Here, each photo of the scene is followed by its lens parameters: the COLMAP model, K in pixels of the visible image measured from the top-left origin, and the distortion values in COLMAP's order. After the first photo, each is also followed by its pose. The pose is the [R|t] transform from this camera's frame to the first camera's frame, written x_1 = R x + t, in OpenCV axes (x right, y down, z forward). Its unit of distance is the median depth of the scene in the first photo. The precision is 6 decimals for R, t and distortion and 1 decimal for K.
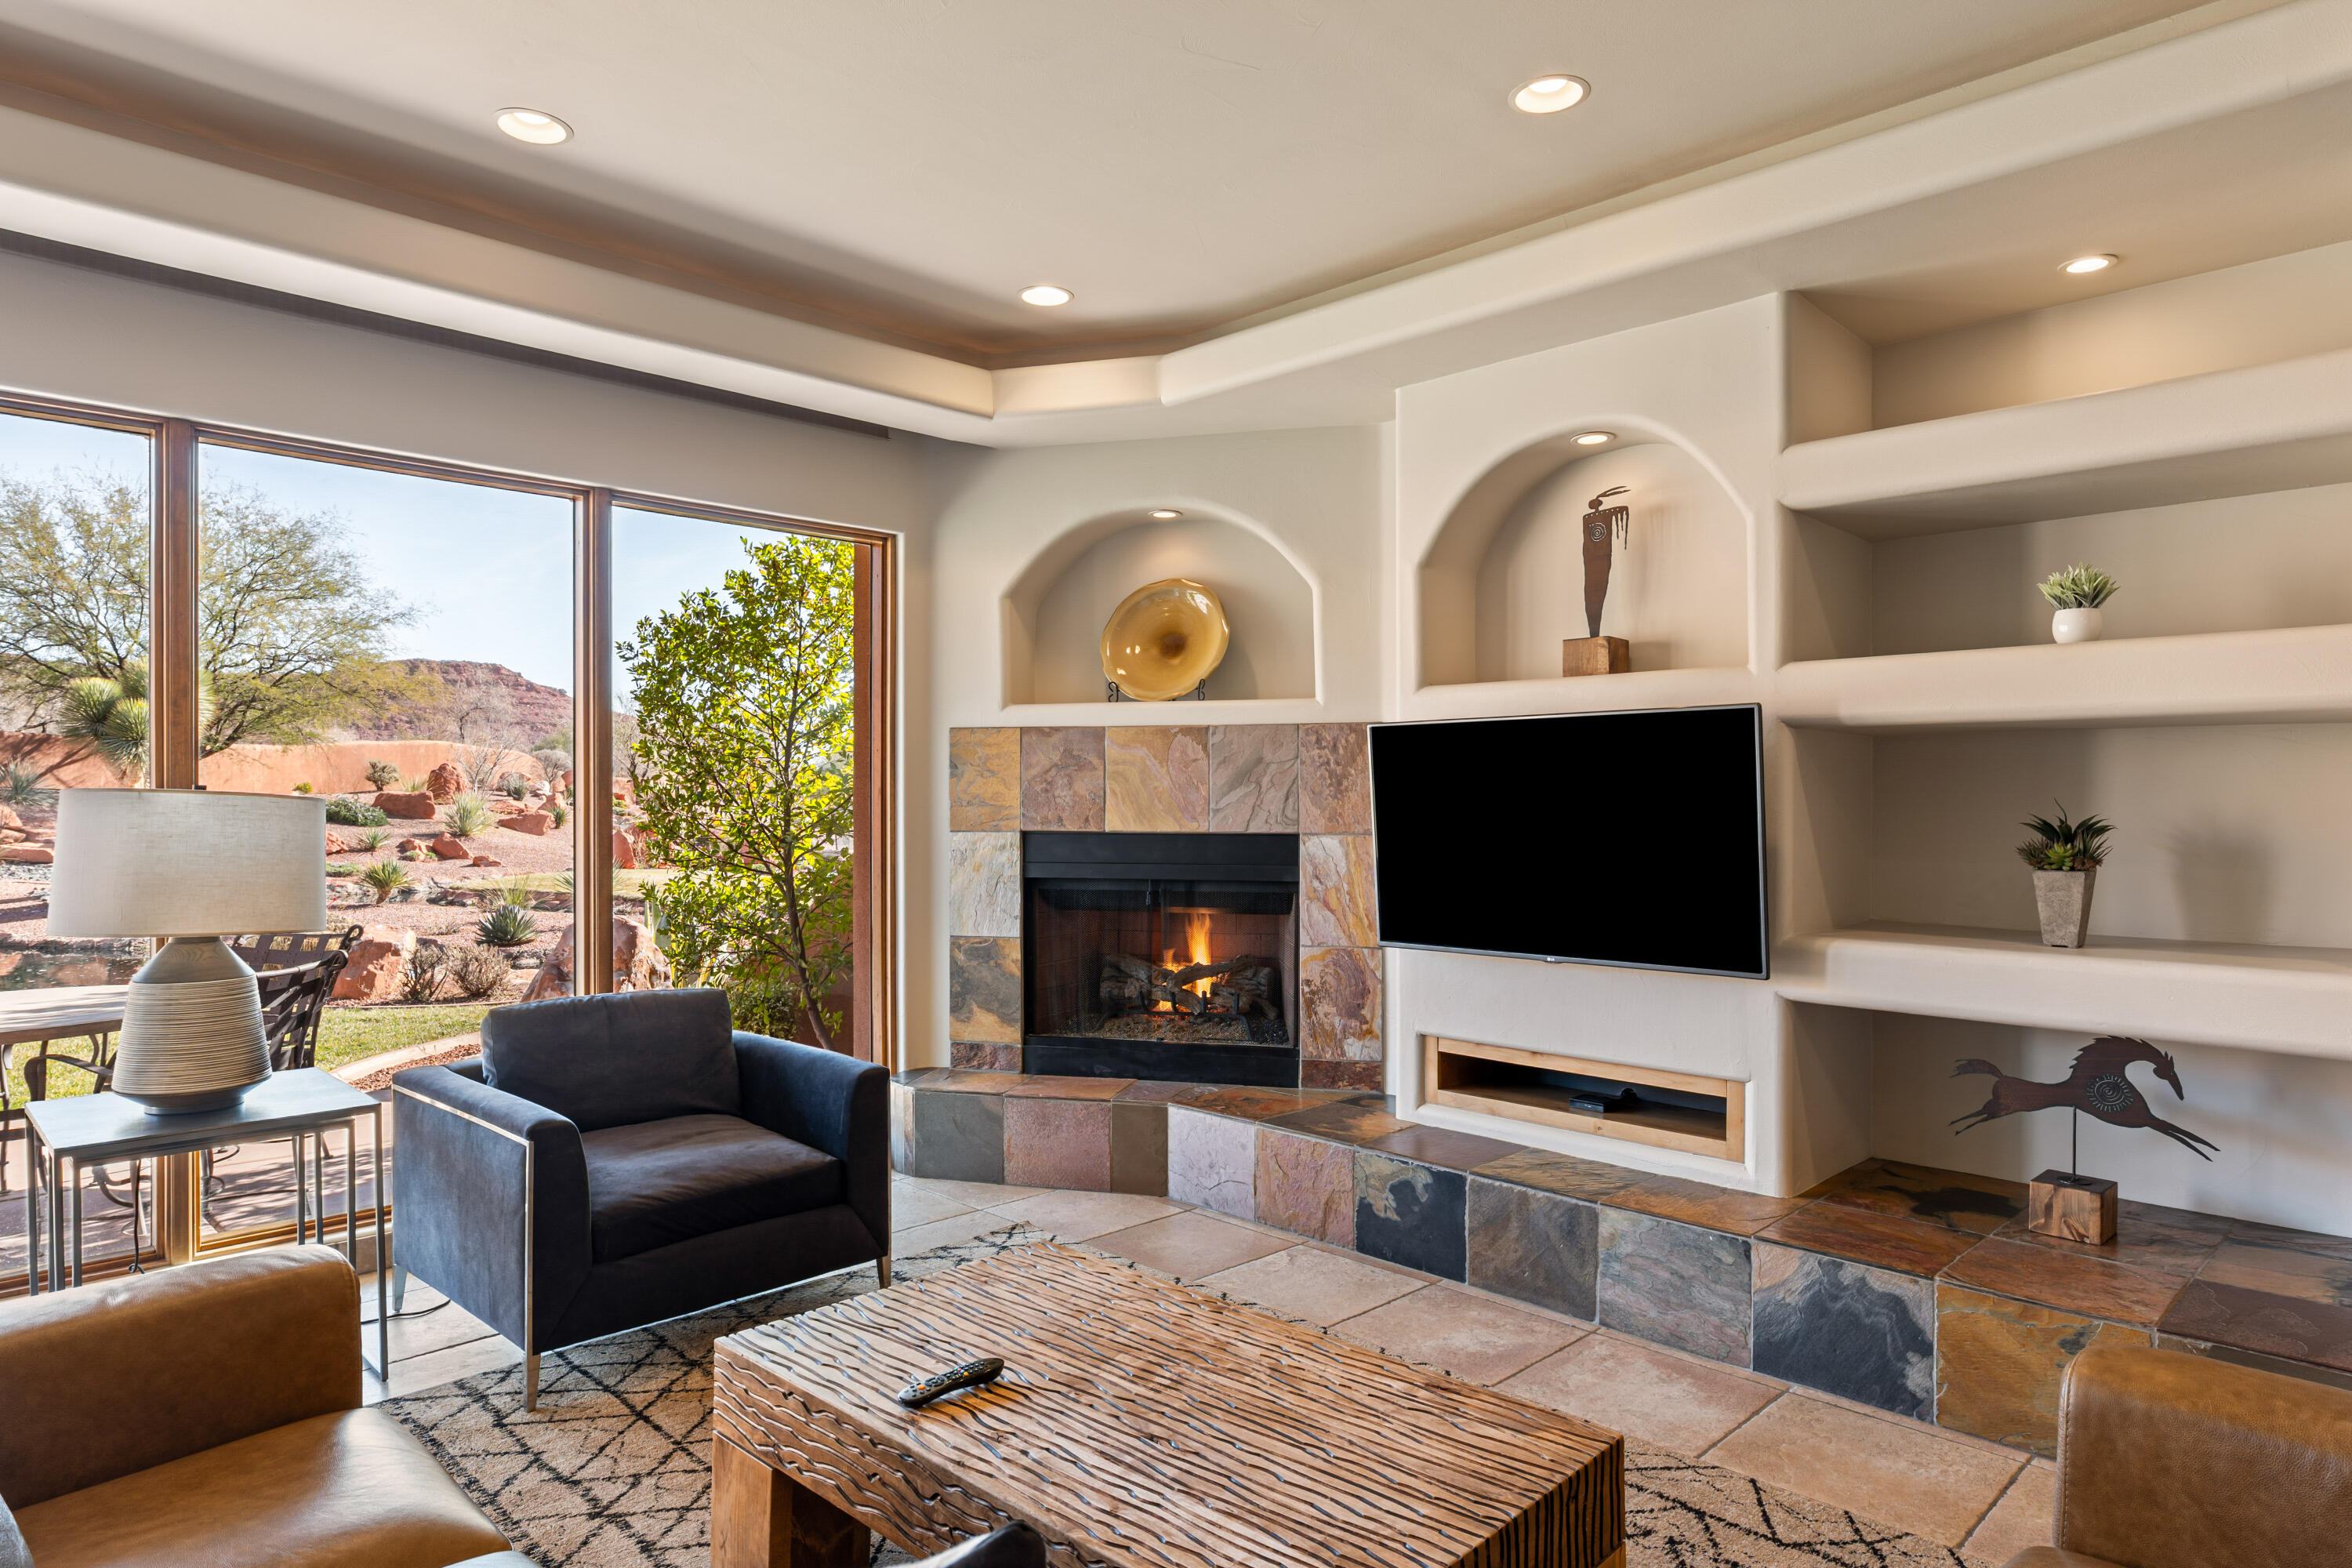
lens RADIAL K [[1391.1, 0, 1182.7], [0, 1391.1, 798.0], [0, 0, 1]] dist [0.004049, 0.000293]
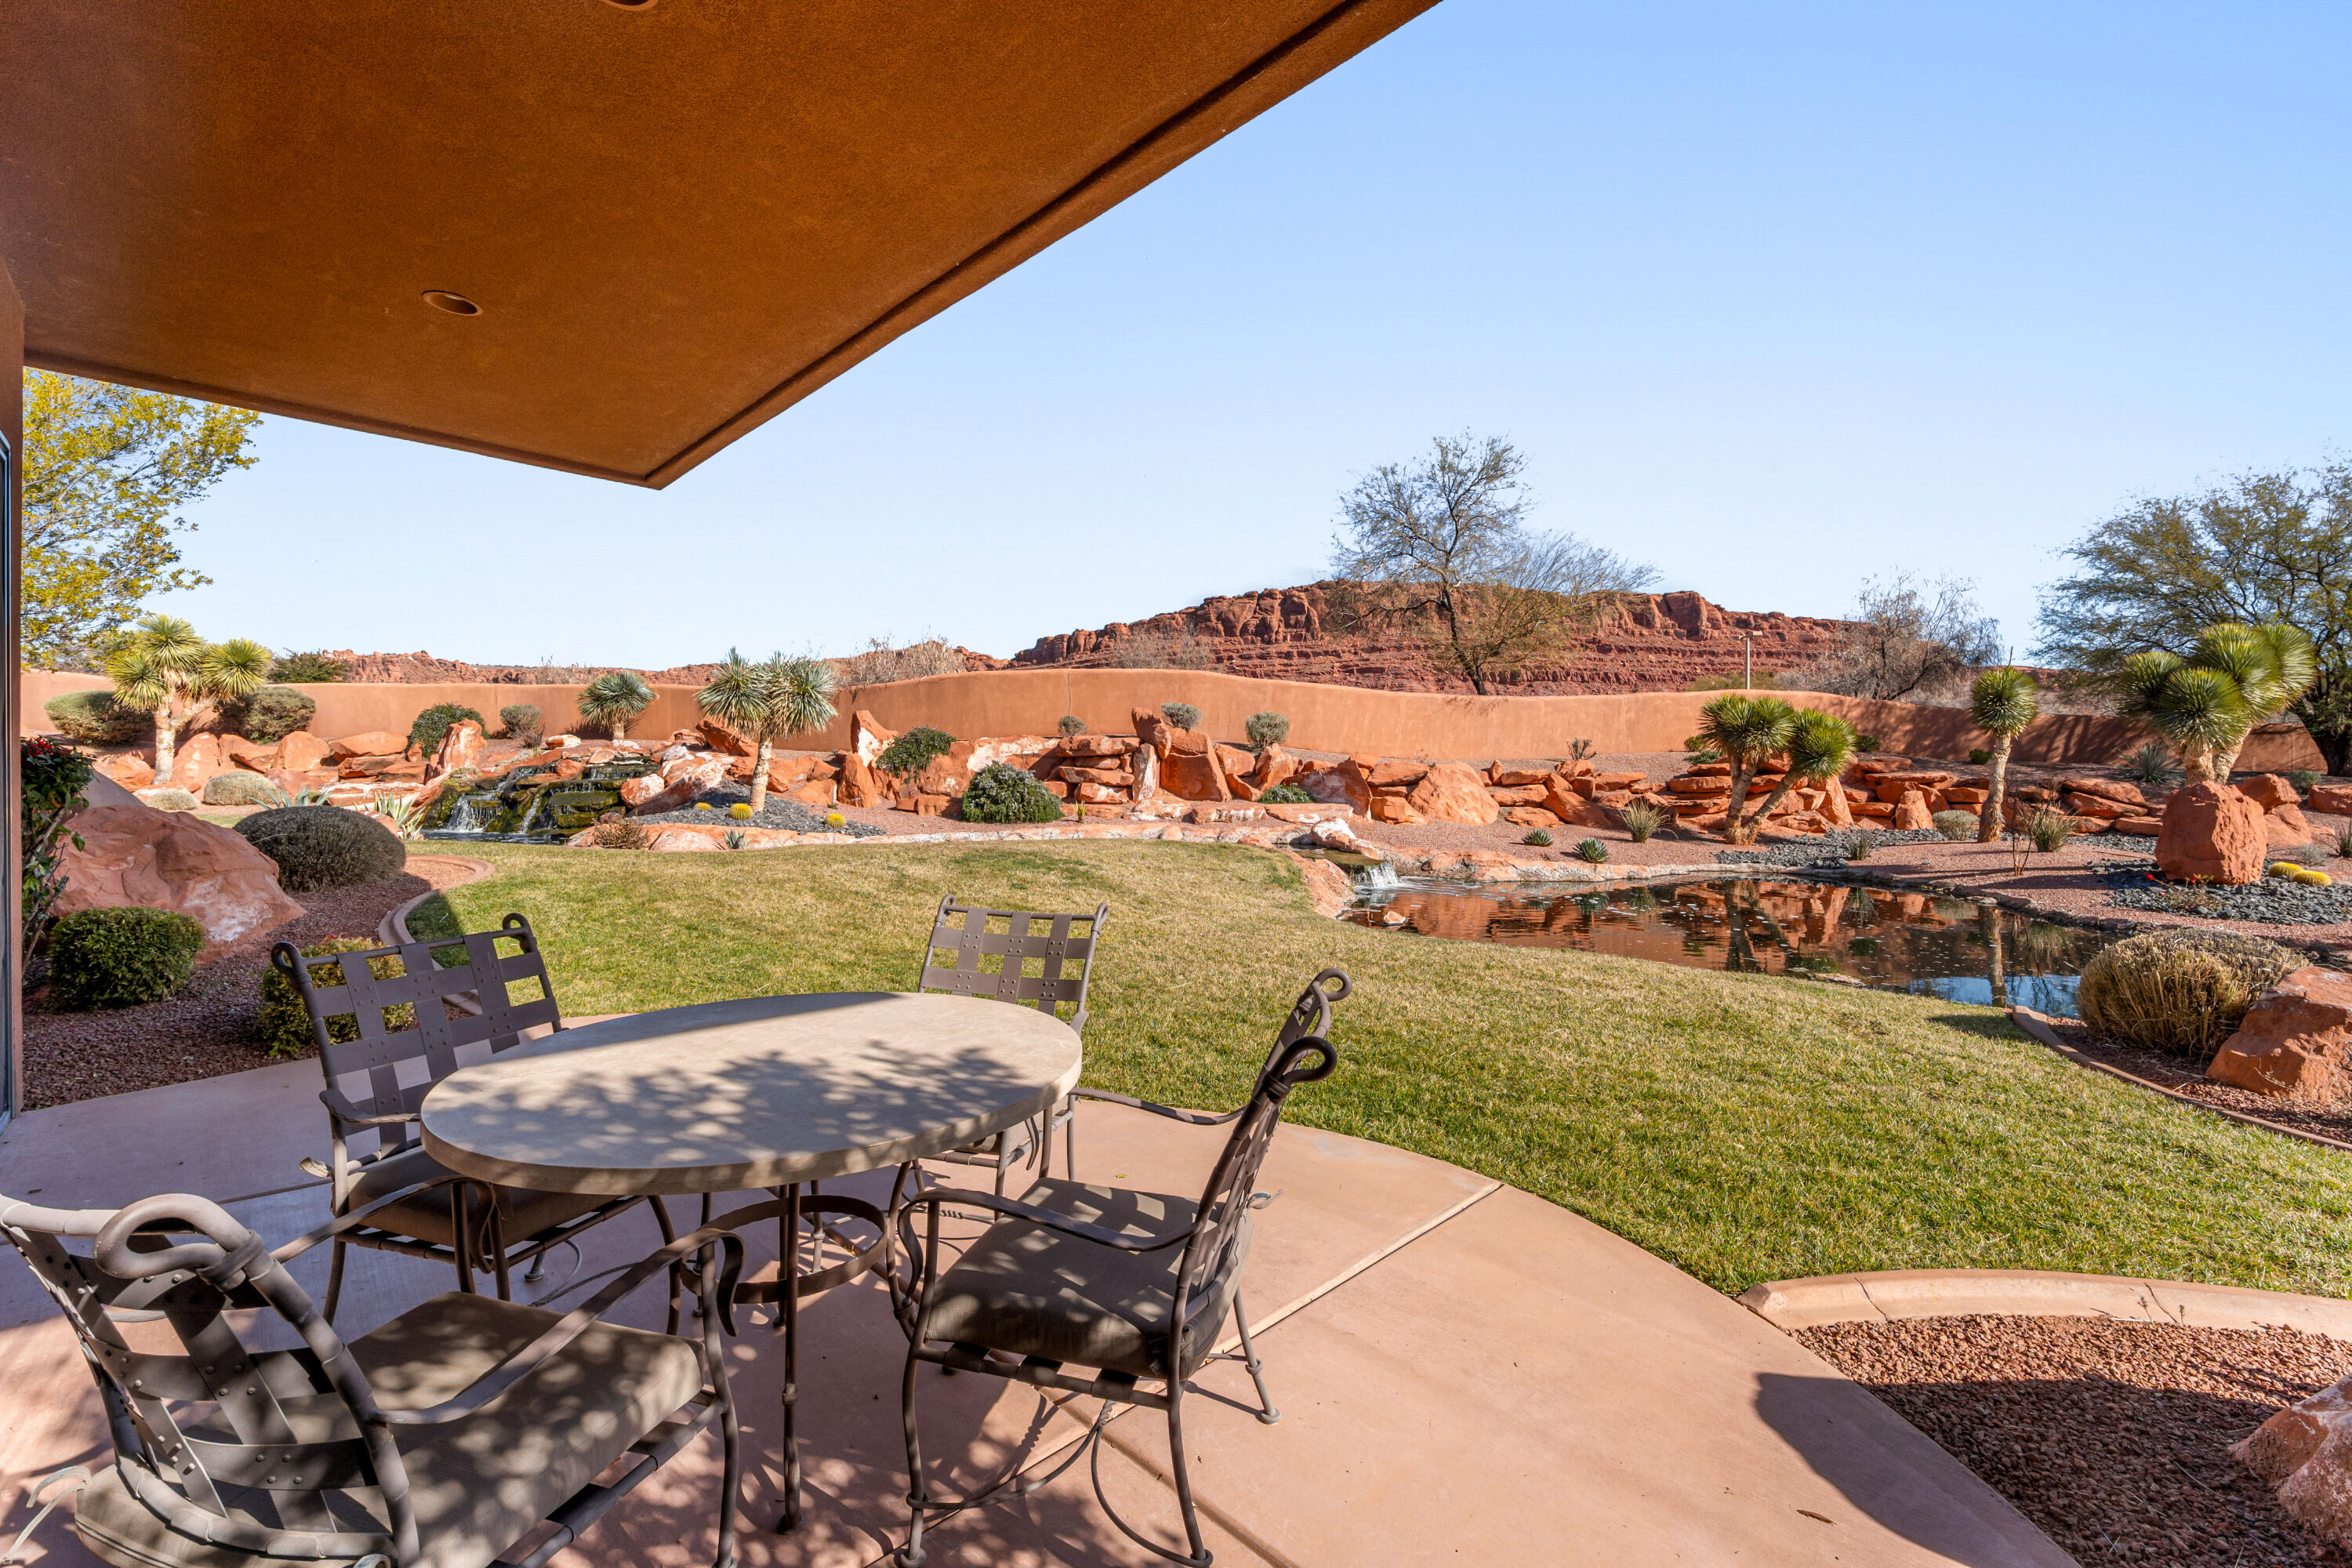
lens RADIAL K [[956.7, 0, 1170.4], [0, 956.7, 777.6], [0, 0, 1]] dist [-0.012579, 0.000101]
pose [[0.000219, -0.000761, -1.000000, -0.072629], [-0.005530, 0.999984, -0.000762, 0.005263], [0.999985, 0.005530, 0.000215, 0.199167]]
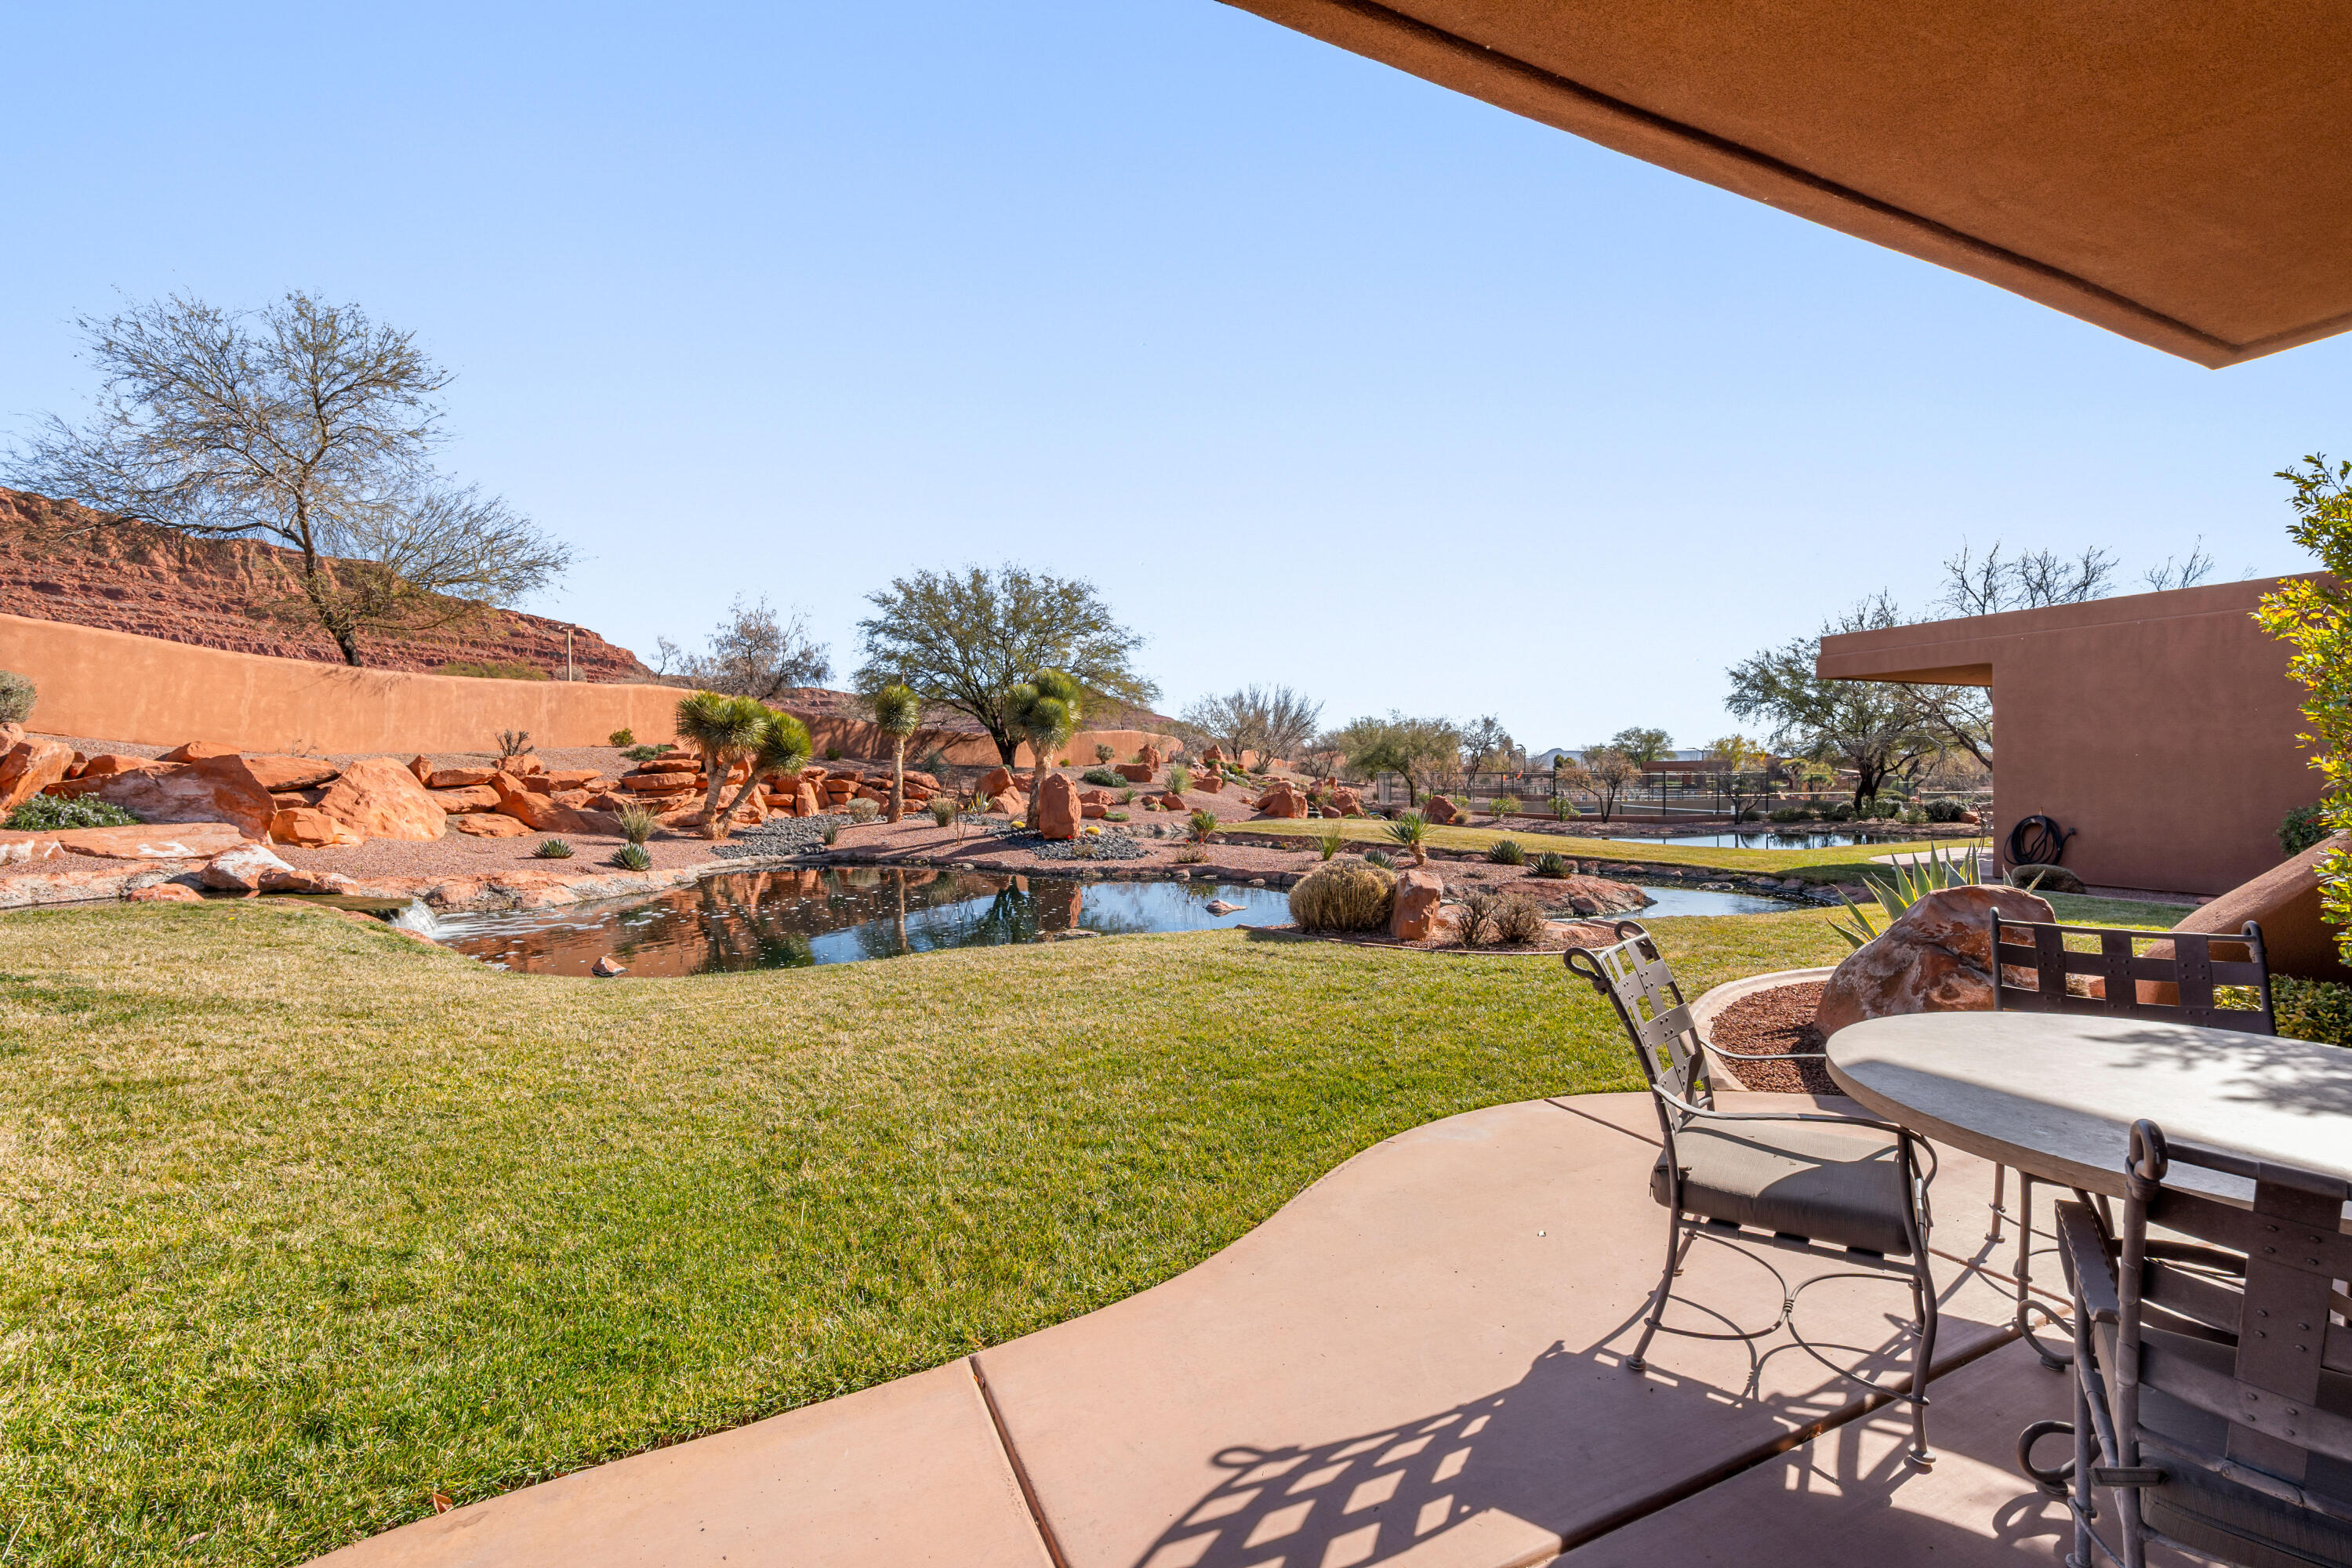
lens RADIAL K [[956.7, 0, 1170.9], [0, 956.7, 775.5], [0, 0, 1]] dist [-0.012579, 0.000101]
pose [[0.933665, -0.007513, -0.358069, -0.185783], [0.010131, 0.999934, 0.005436, 0.003582], [0.358004, -0.008704, 0.933679, 0.088212]]
